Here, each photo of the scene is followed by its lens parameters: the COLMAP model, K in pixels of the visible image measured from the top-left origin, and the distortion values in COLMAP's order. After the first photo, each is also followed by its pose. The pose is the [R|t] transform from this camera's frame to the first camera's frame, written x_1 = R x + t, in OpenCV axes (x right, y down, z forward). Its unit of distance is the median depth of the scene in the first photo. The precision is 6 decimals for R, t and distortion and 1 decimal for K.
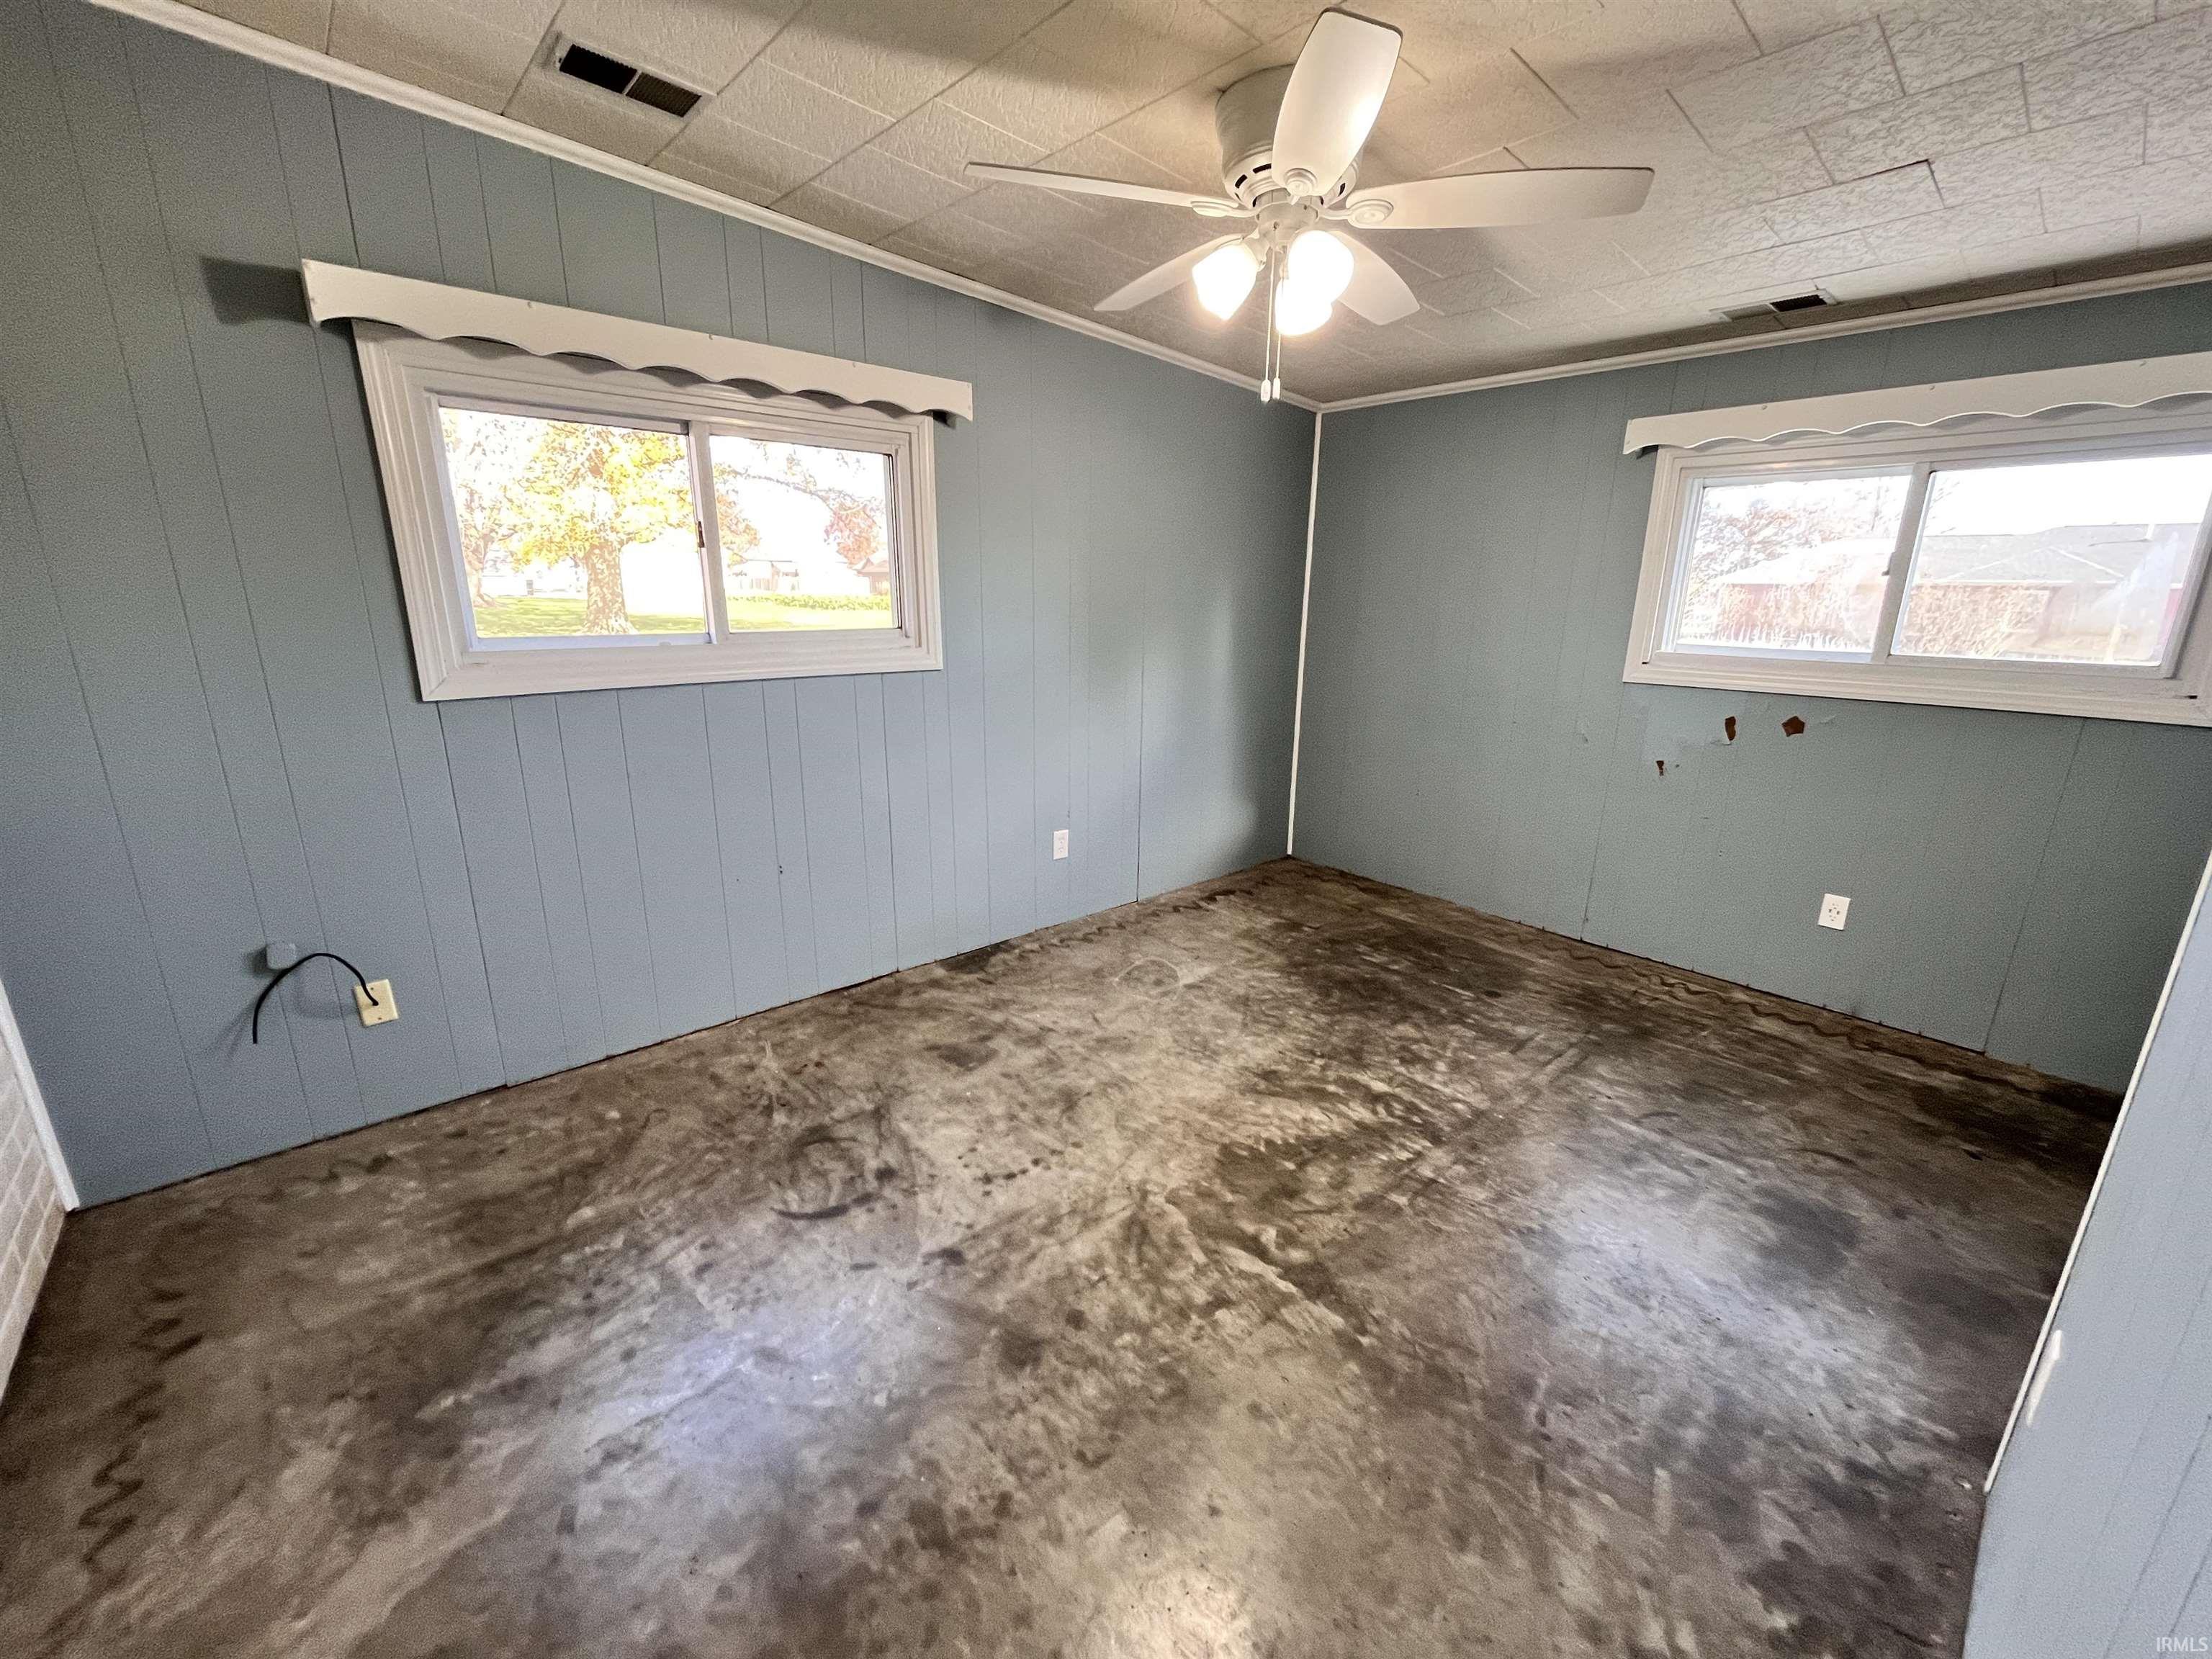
lens RADIAL K [[891.0, 0, 1102.9], [0, 891.0, 832.7], [0, 0, 1]] dist [-0.000931, -0.000268]
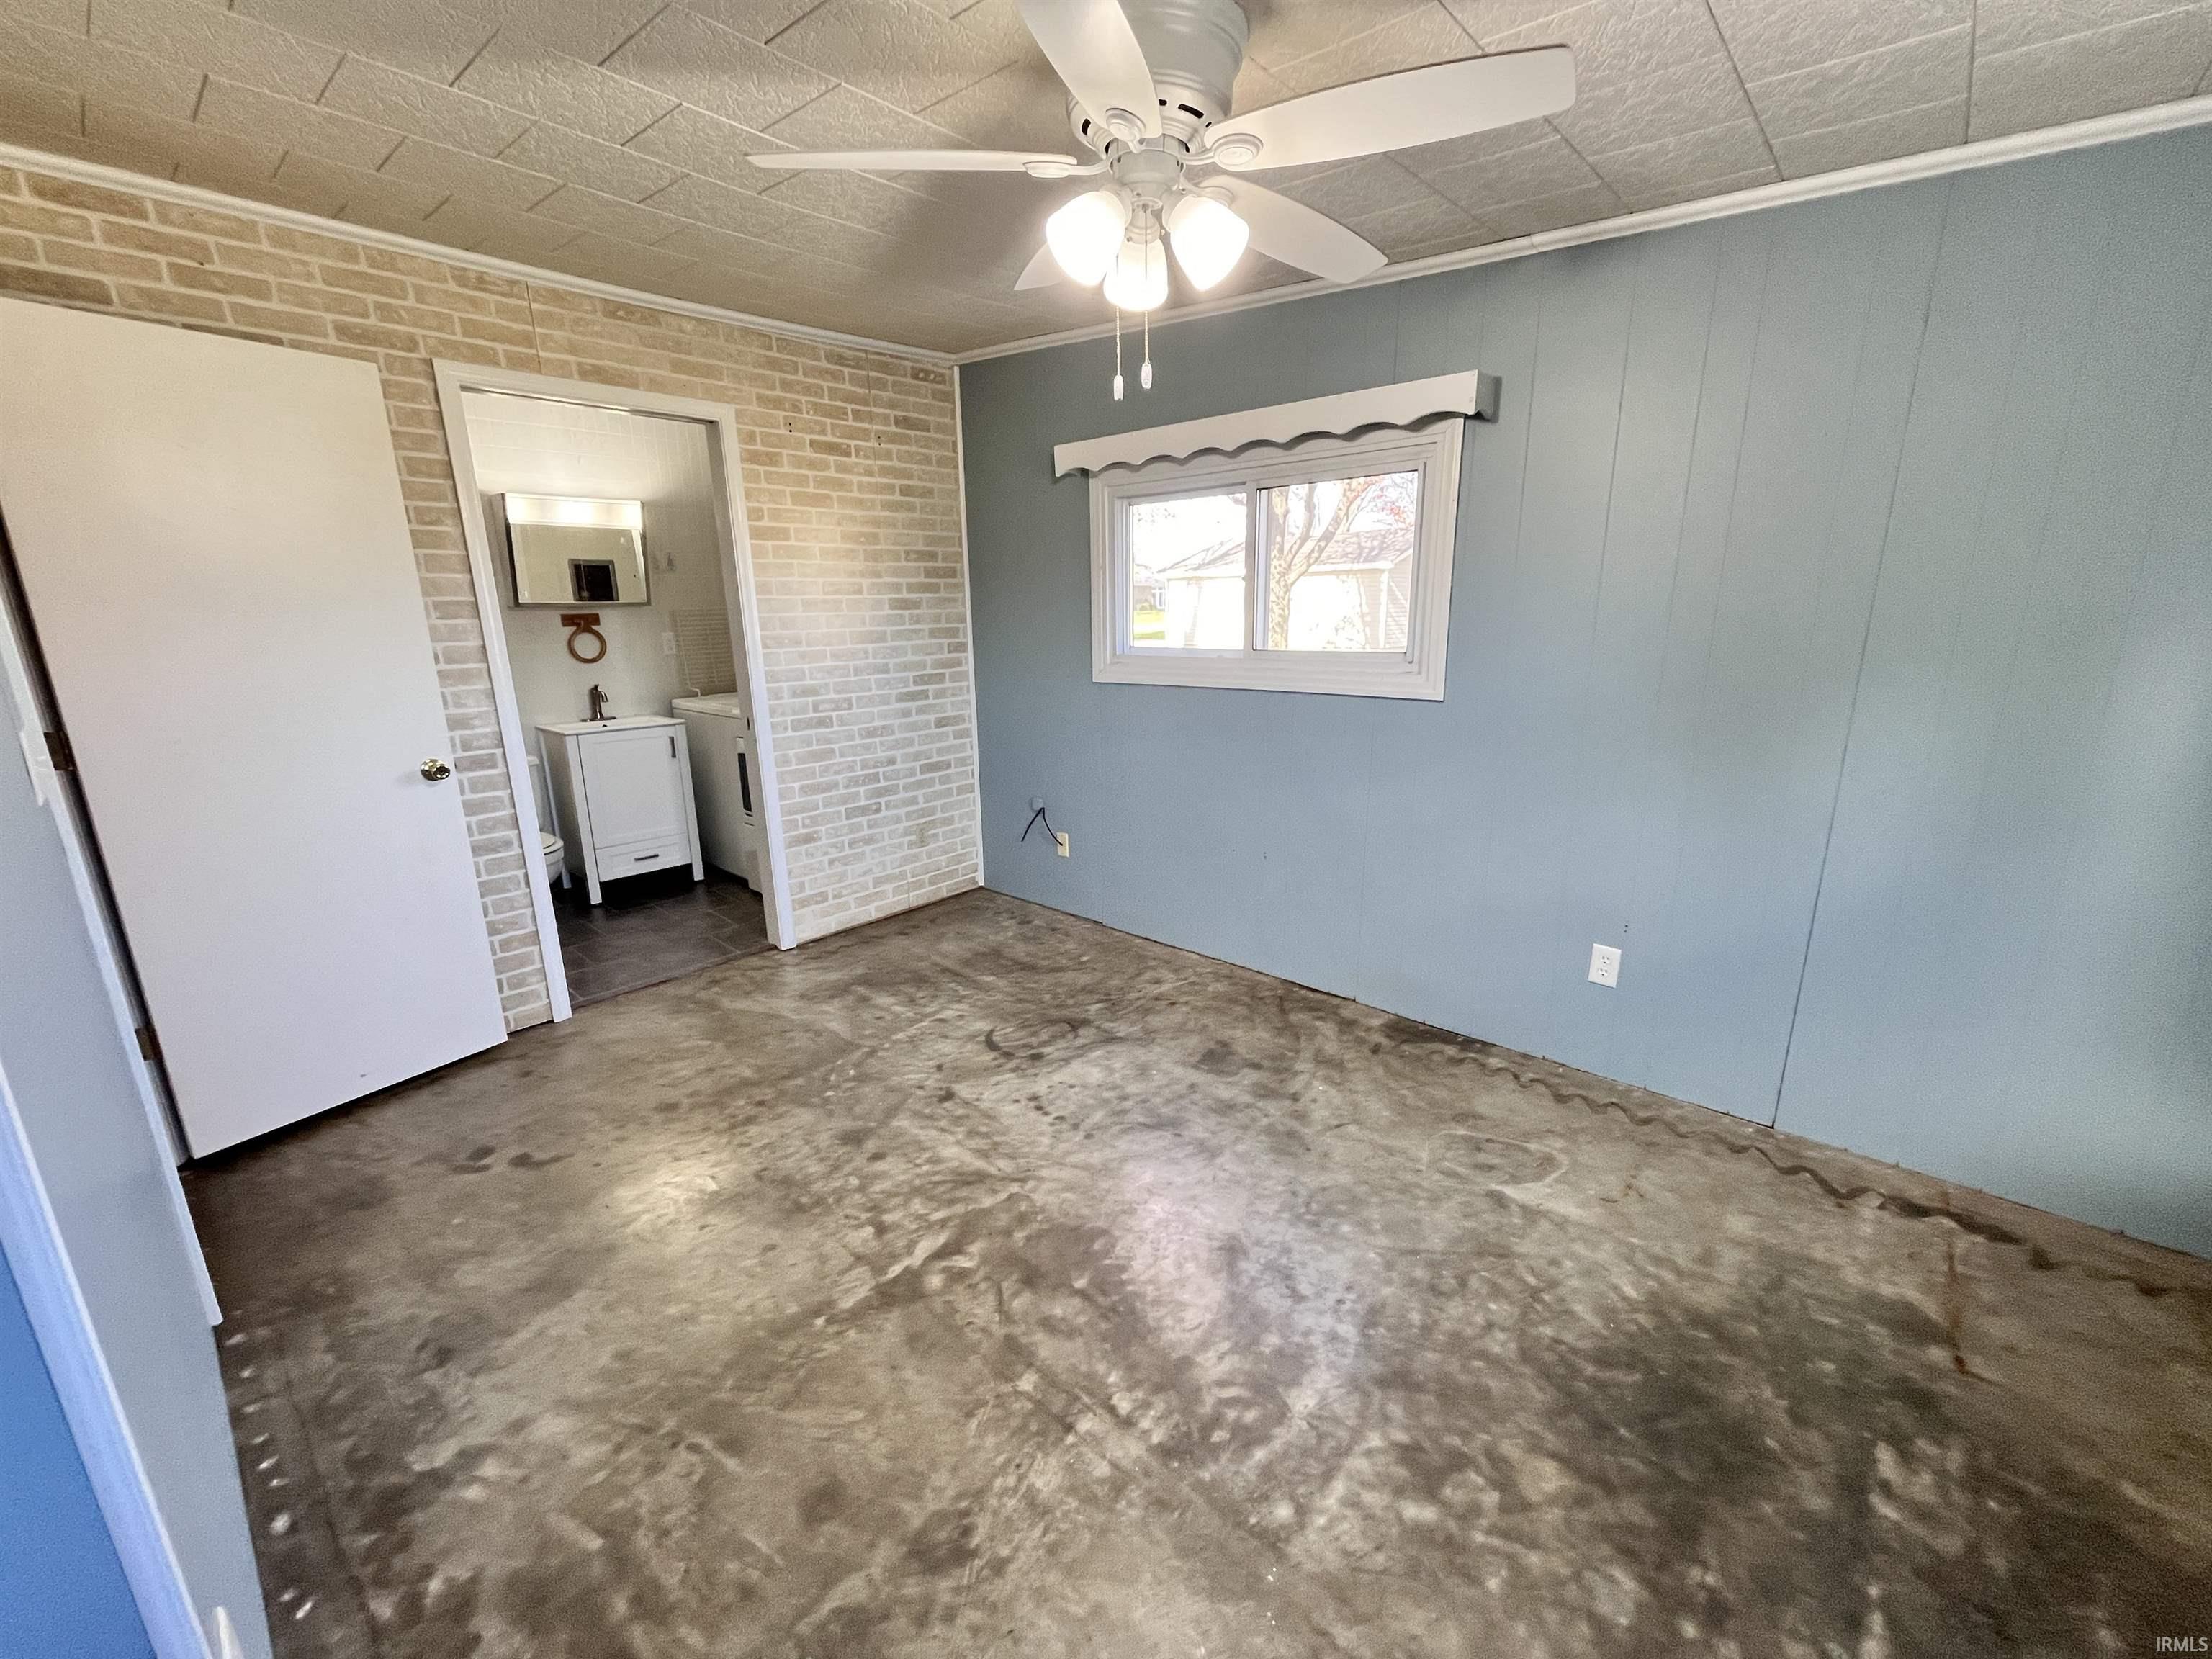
lens RADIAL K [[891.0, 0, 1099.0], [0, 891.0, 828.8], [0, 0, 1]] dist [-0.000931, -0.000268]
pose [[0.110146, 0.228452, -0.967304, 0.879627], [-0.248730, 0.948594, 0.195710, -0.198582], [0.962290, 0.219041, 0.161307, 0.734412]]
